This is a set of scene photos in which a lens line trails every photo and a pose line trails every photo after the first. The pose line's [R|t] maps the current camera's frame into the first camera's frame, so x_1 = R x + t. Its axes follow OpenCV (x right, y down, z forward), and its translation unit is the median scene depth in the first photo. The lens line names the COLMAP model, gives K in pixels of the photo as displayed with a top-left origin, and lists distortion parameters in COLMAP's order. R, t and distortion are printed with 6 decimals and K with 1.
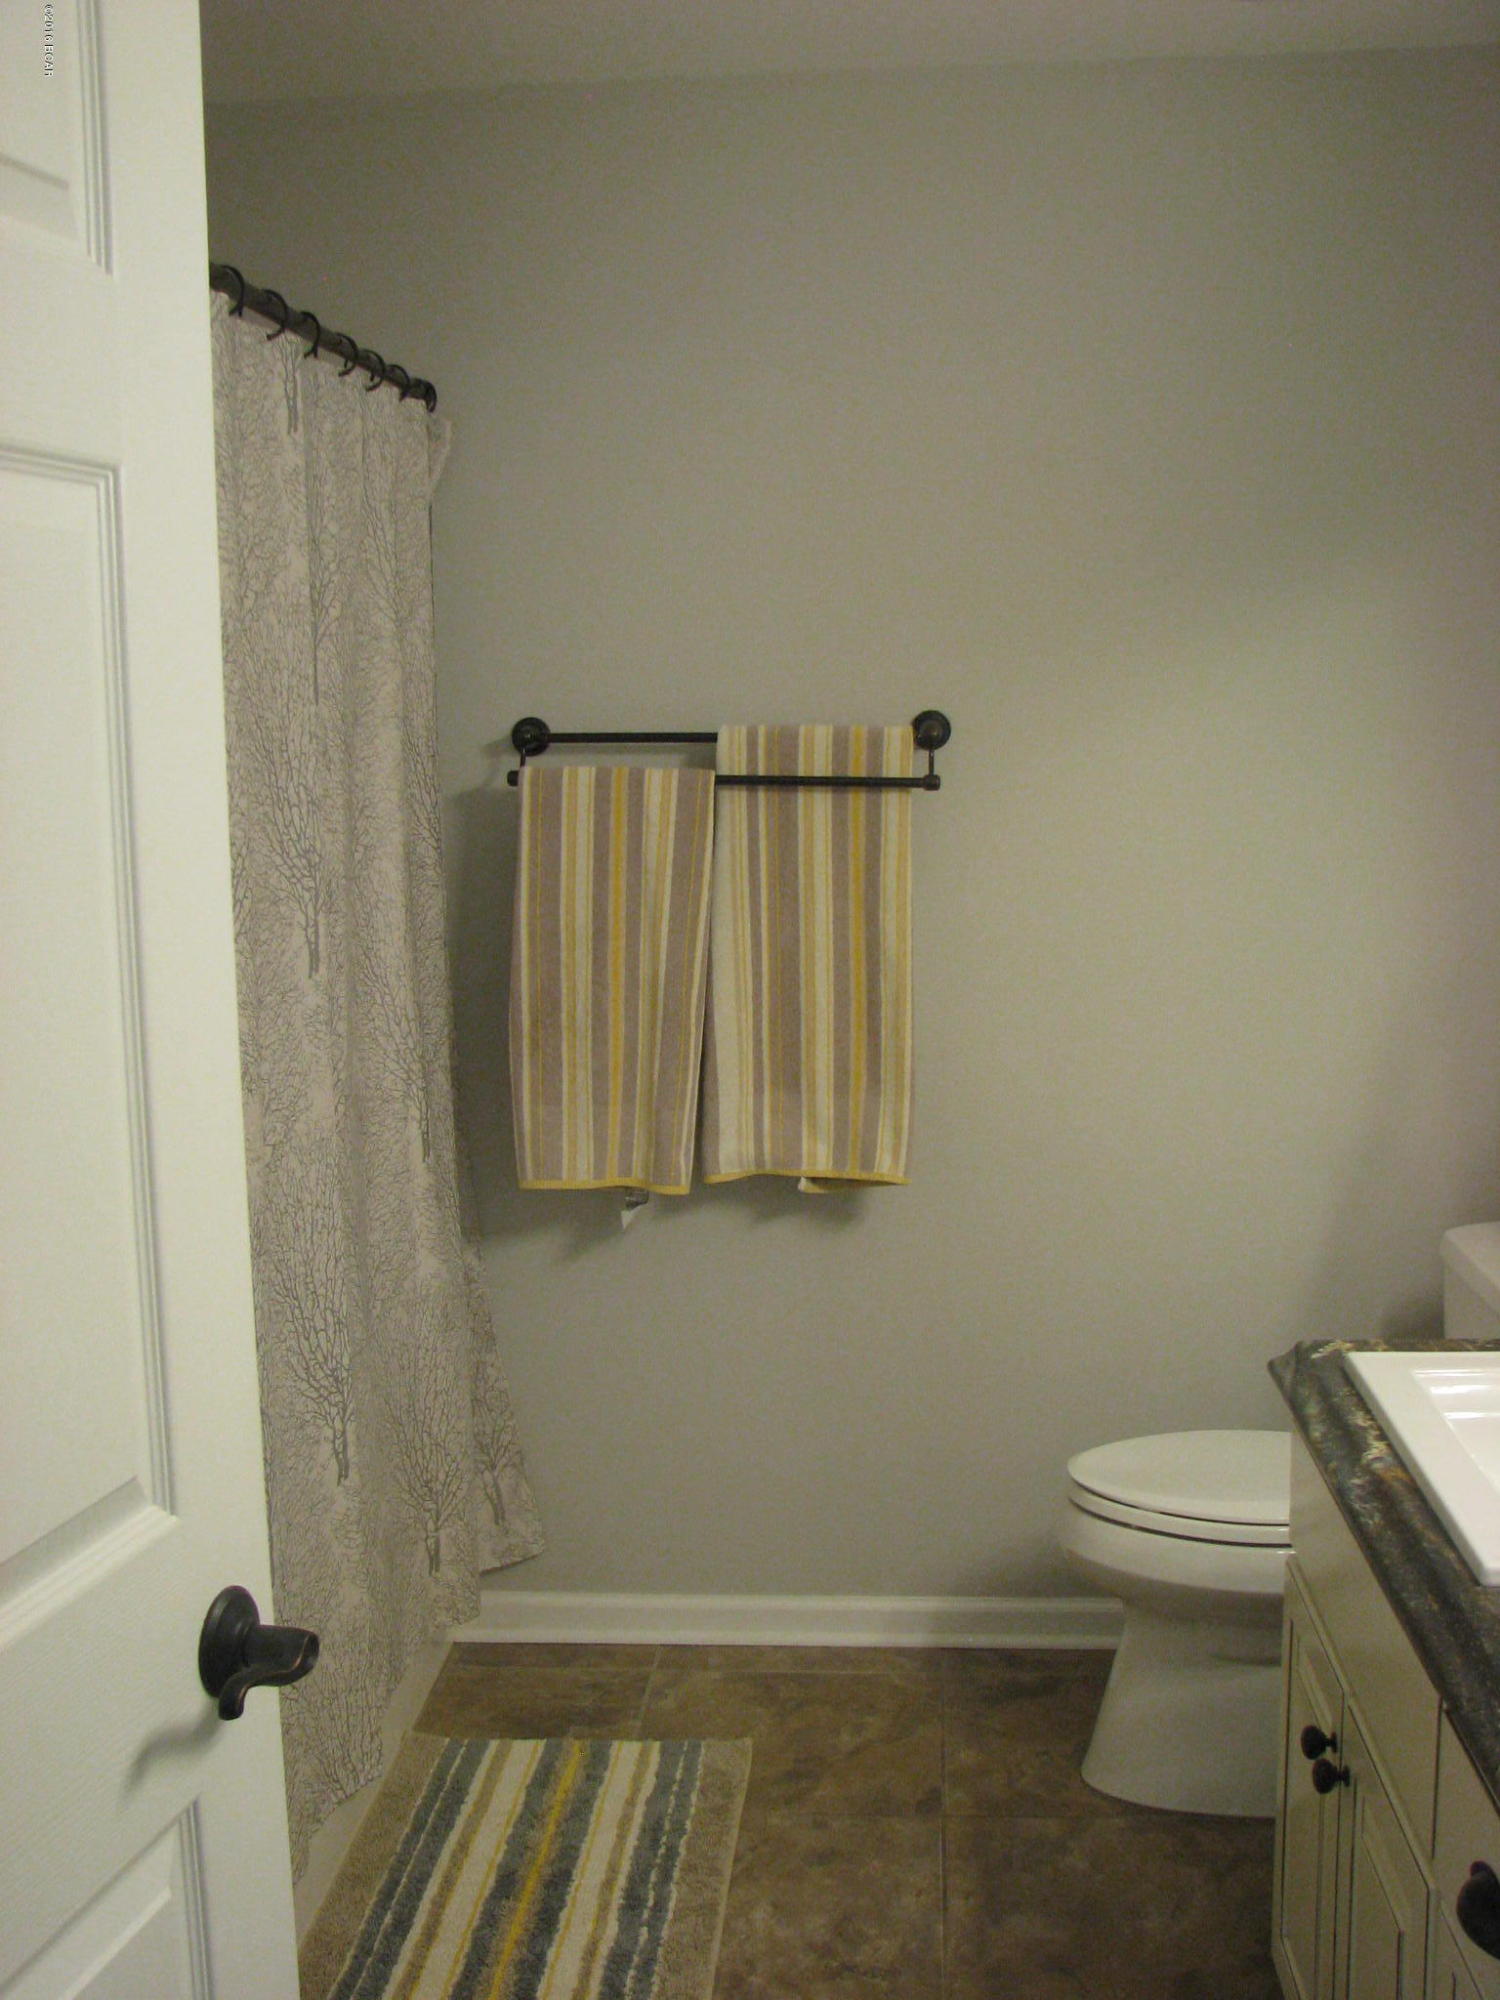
lens RADIAL K [[2164.0, 0, 750.0], [0, 2164.0, 1000.0], [0, 0, 1]] dist [-0.198195, 0.254862]
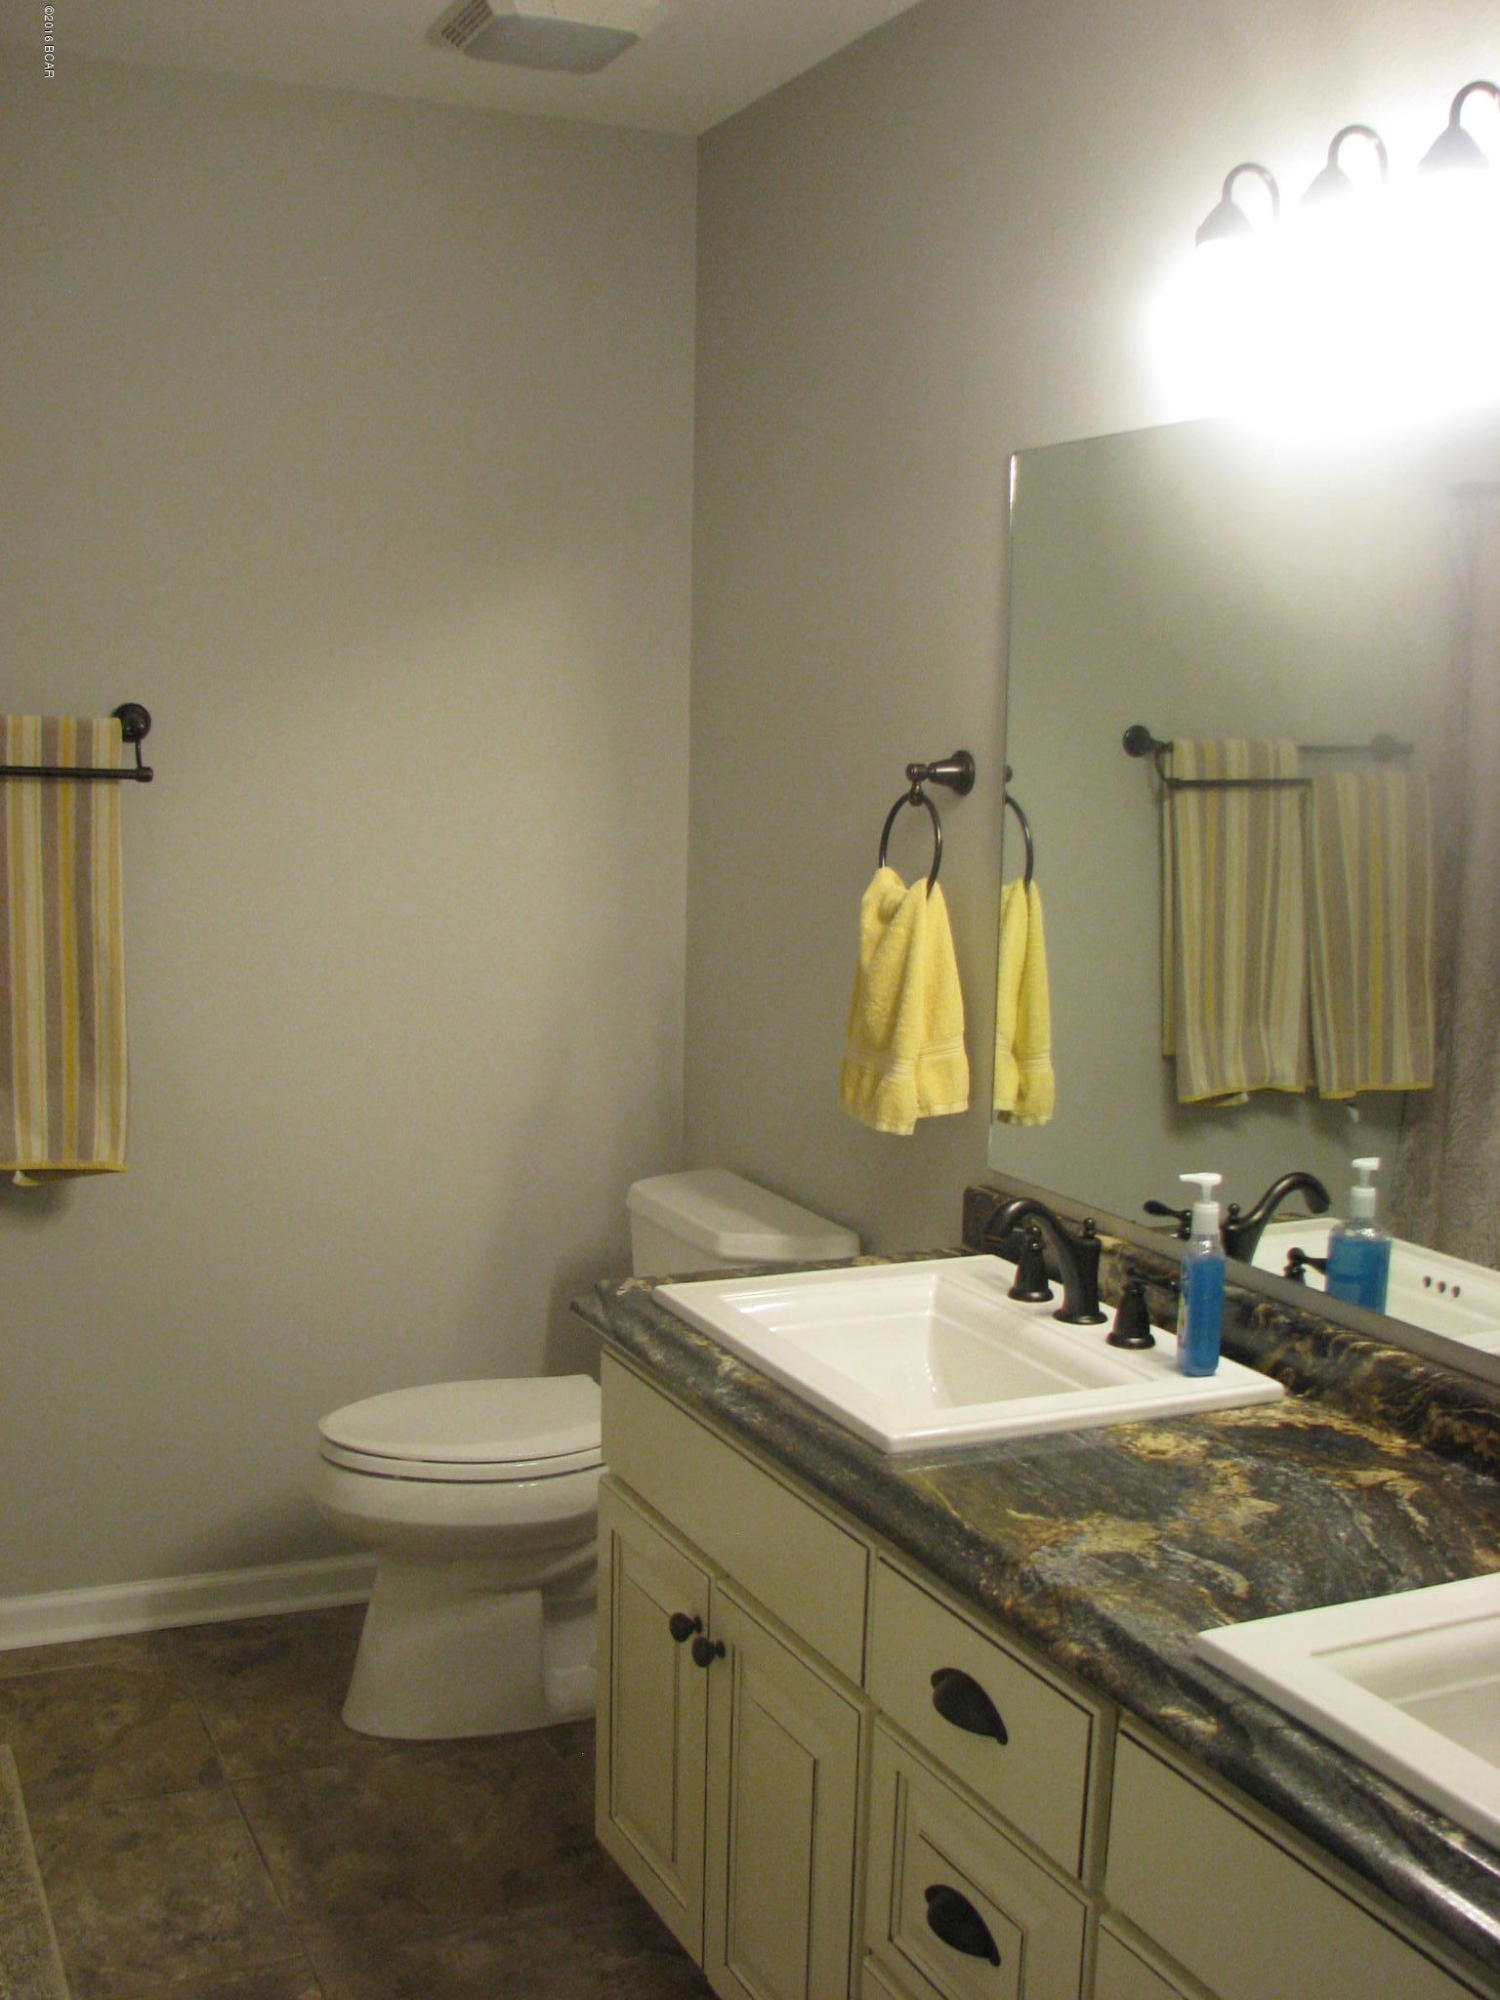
lens RADIAL K [[2164.0, 0, 750.0], [0, 2164.0, 1000.0], [0, 0, 1]] dist [-0.198195, 0.254862]
pose [[0.872318, -0.027923, 0.488140, -0.168811], [0.026585, 0.999600, 0.009671, 0.003548], [-0.488215, 0.004542, 0.872712, -0.015082]]
